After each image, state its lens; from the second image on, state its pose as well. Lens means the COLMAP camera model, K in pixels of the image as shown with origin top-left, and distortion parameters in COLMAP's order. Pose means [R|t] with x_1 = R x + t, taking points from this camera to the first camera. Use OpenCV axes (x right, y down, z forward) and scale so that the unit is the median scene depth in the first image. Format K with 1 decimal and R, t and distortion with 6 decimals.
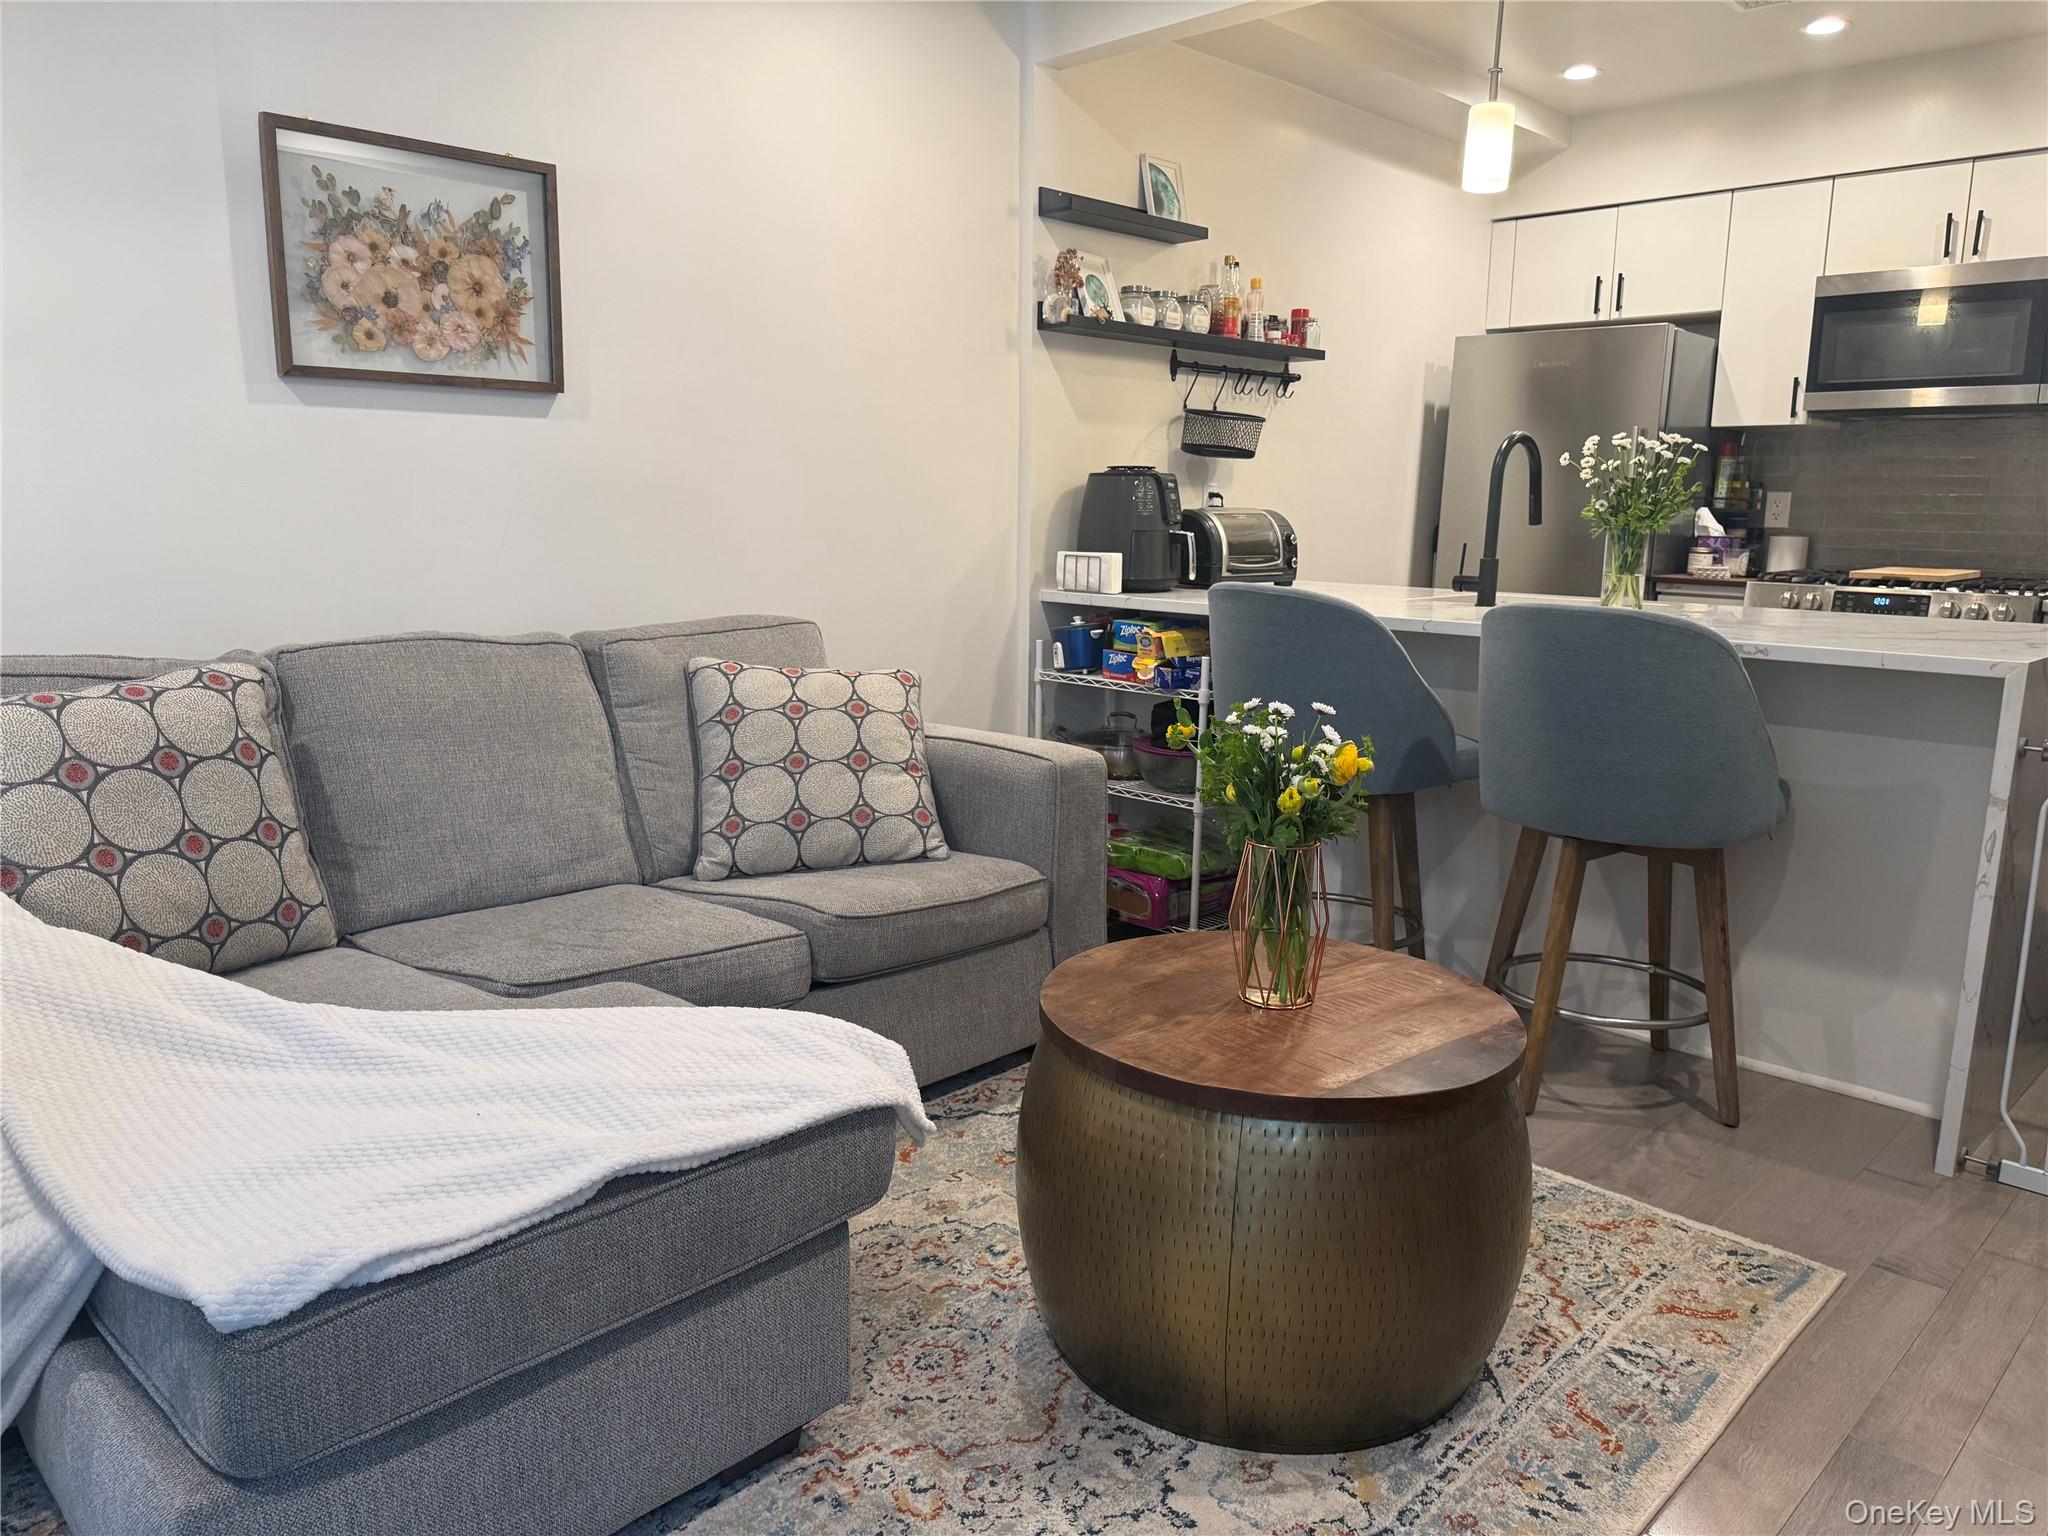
lens RADIAL K [[1439.3, 0, 1021.5], [0, 1439.3, 772.8], [0, 0, 1]] dist [0.123636, -0.205514]
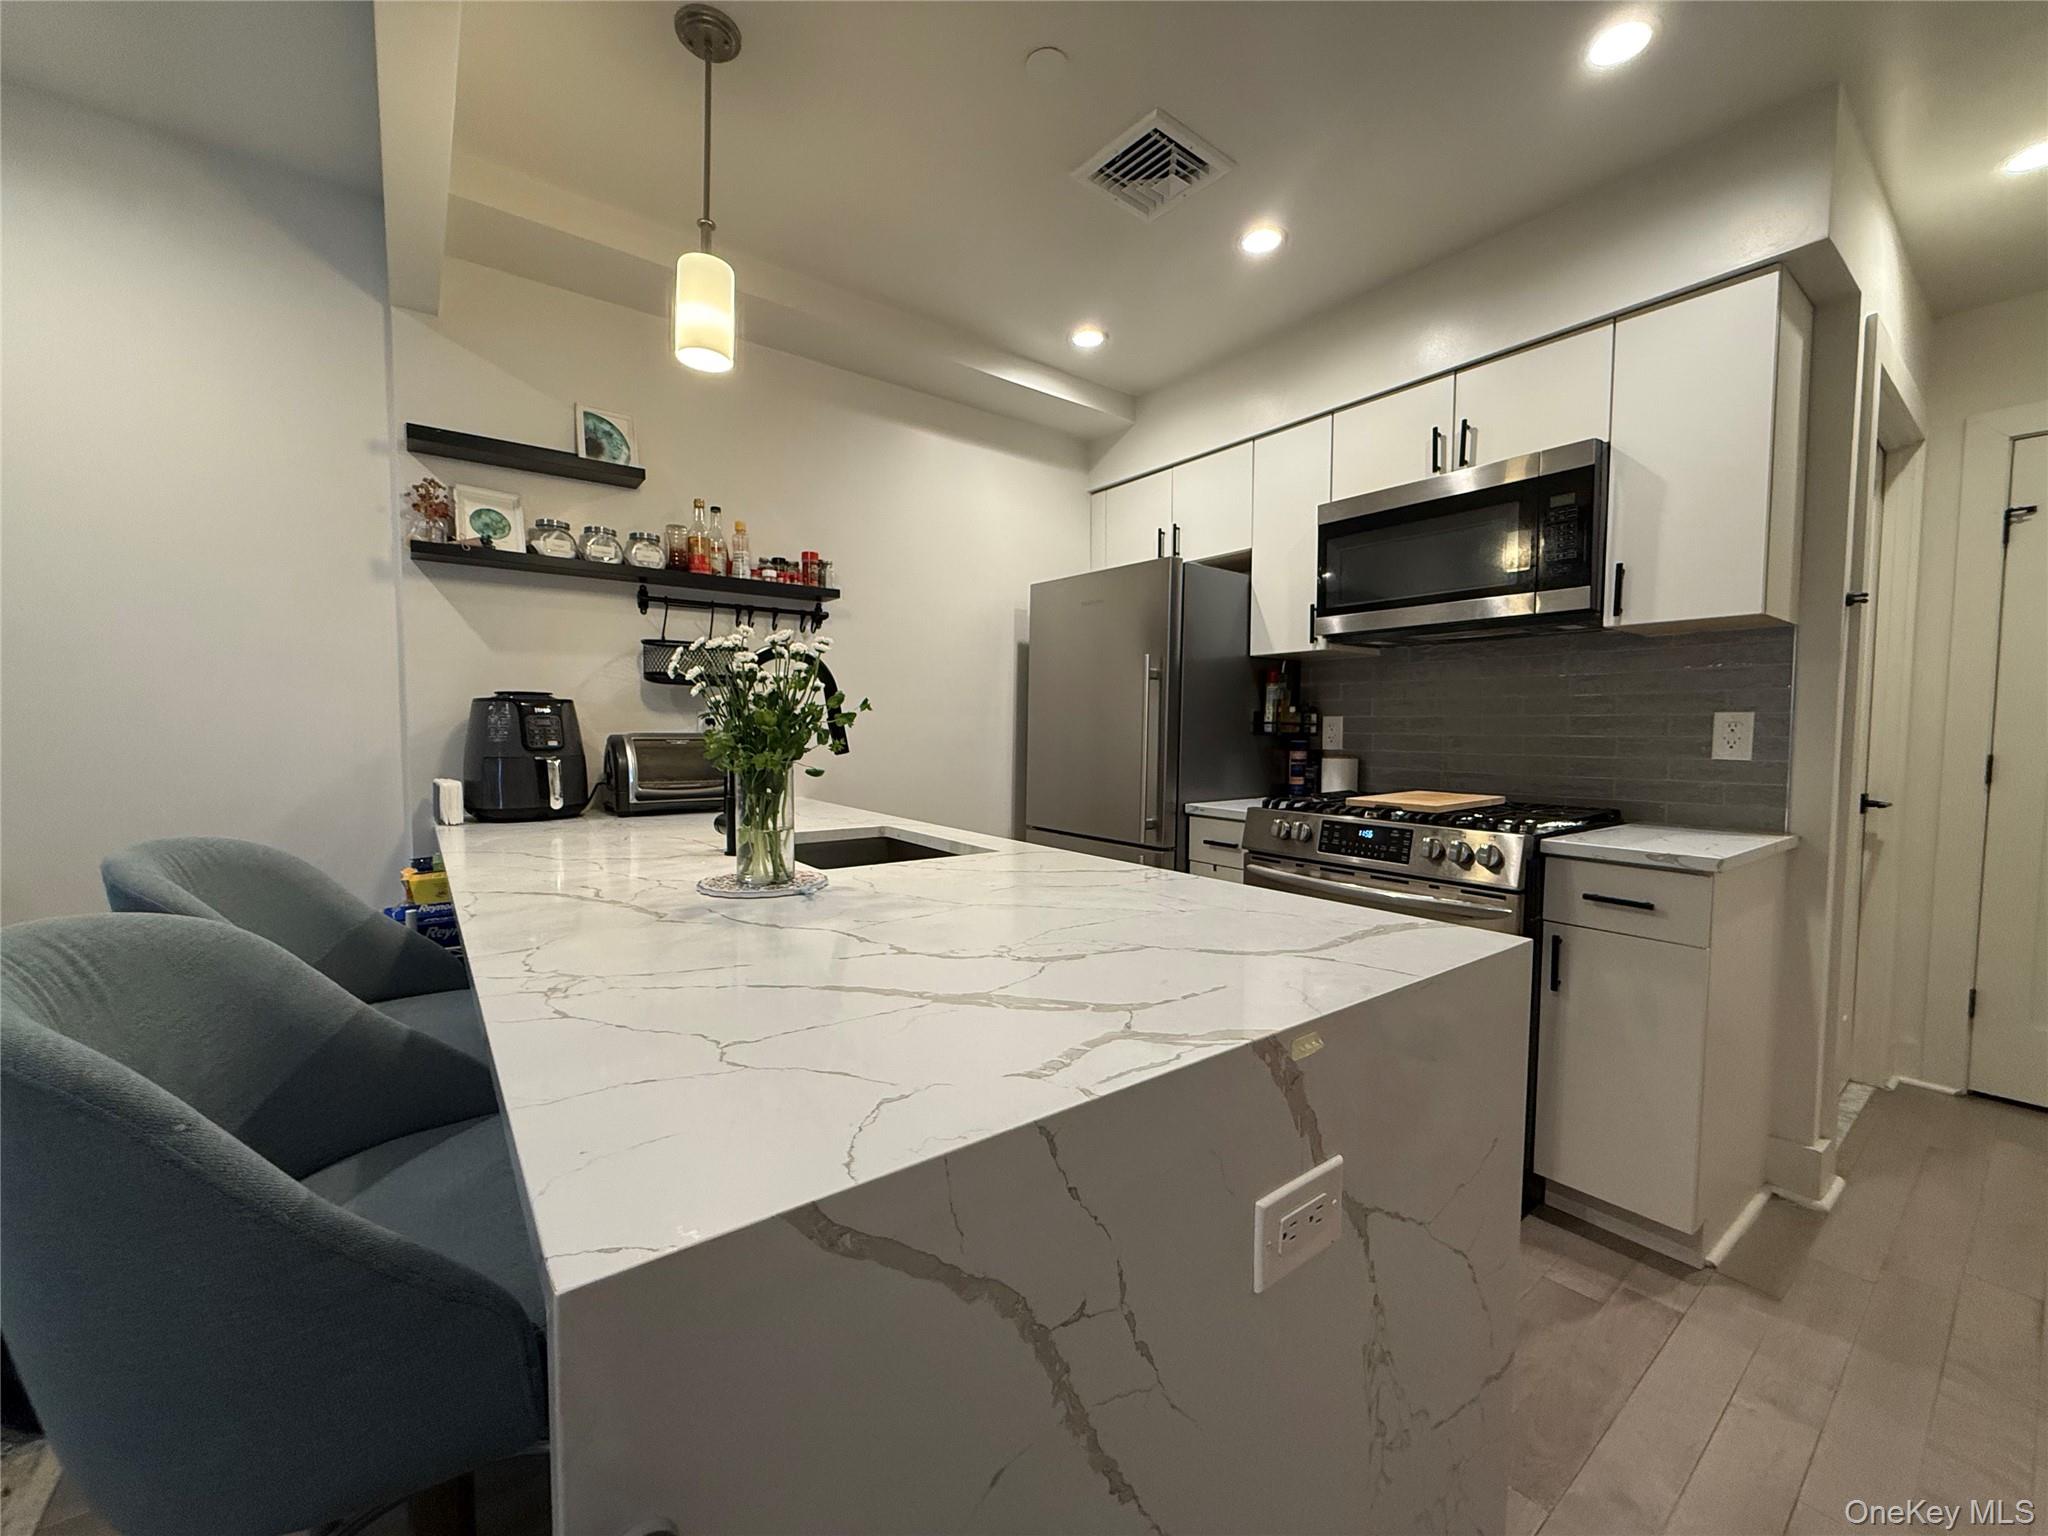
lens RADIAL K [[817.2, 0, 1013.0], [0, 817.2, 768.5], [0, 0, 1]] dist [0.013653, 0.000037]
pose [[0.988941, -0.001549, -0.148300, 0.664970], [-0.018351, 0.990983, -0.132727, -0.127683], [0.147168, 0.133981, 0.979995, 0.700015]]
